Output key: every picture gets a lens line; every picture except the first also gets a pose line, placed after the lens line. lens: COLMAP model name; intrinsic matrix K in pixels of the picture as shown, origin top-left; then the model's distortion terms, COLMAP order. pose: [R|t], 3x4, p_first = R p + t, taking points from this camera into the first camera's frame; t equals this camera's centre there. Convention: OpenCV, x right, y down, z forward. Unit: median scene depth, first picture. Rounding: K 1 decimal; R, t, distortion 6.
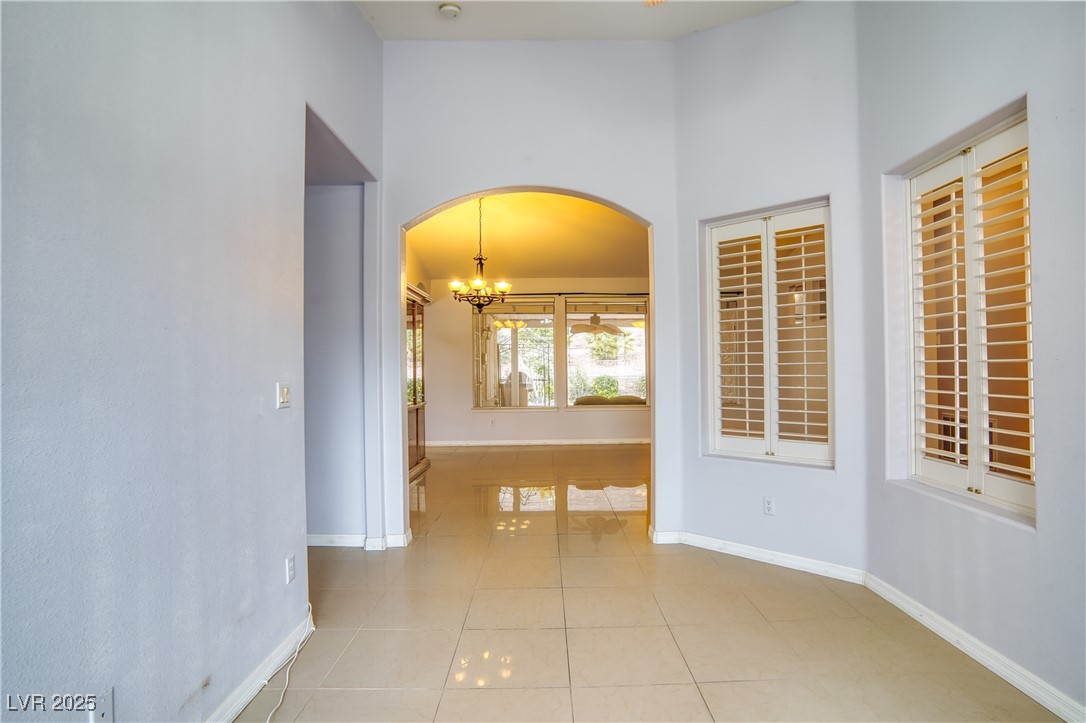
lens RADIAL K [[548.5, 0, 543.0], [0, 548.5, 361.5], [0, 0, 1]] dist [-0.078422, 0.032623]
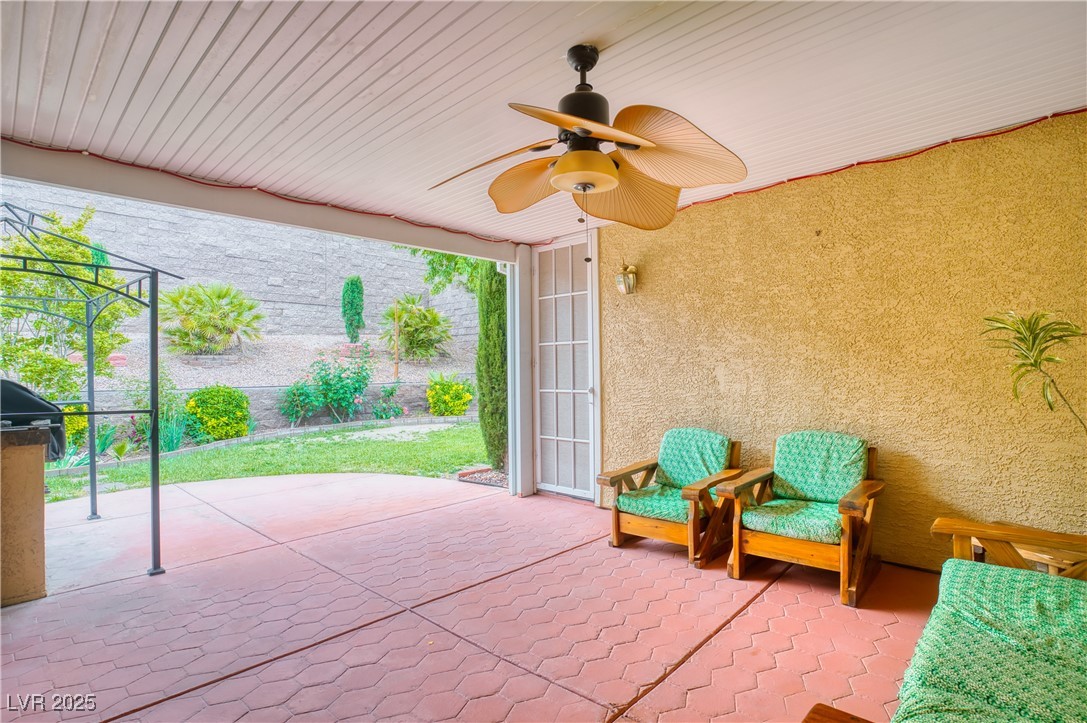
lens RADIAL K [[549.4, 0, 543.5], [0, 549.4, 361.5], [0, 0, 1]] dist [-0.096179, 0.044381]
pose [[0.694410, -0.005790, 0.719556, -0.022650], [0.008711, 0.999962, -0.000360, 0.006934], [-0.719527, 0.006518, 0.694434, 0.490013]]
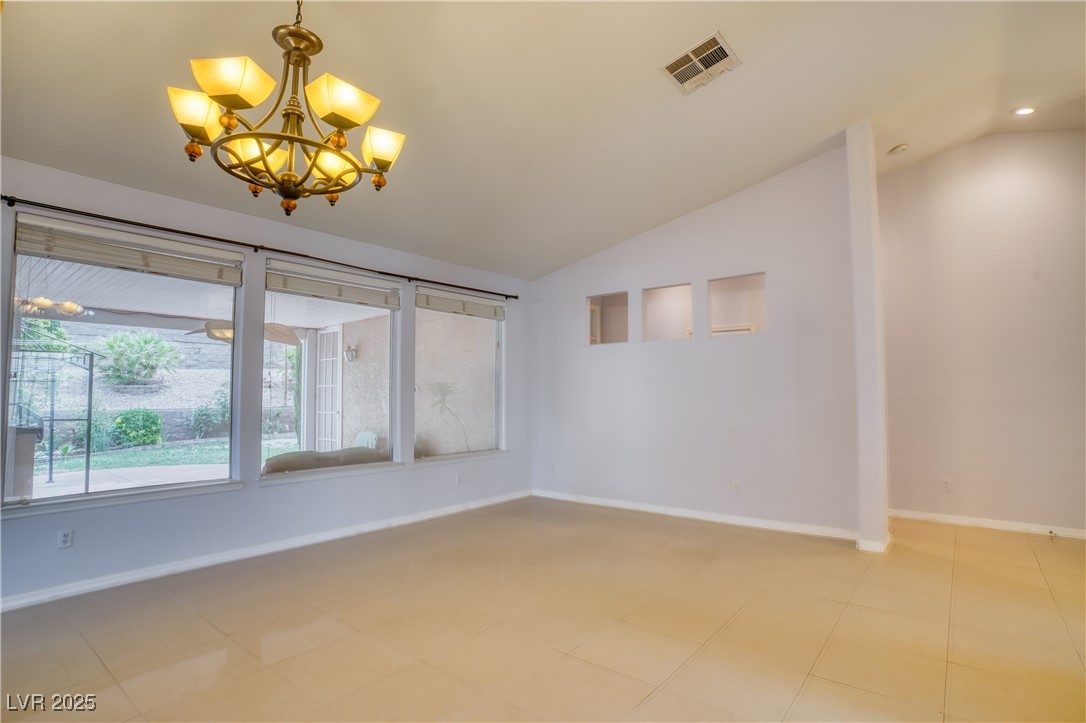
lens RADIAL K [[548.5, 0, 543.0], [0, 548.5, 361.5], [0, 0, 1]] dist [-0.078422, 0.032623]
pose [[0.642156, 0.034090, 0.765816, -0.067444], [0.001210, 0.998964, -0.045483, -0.001607], [-0.766573, 0.030134, 0.641449, 0.215430]]
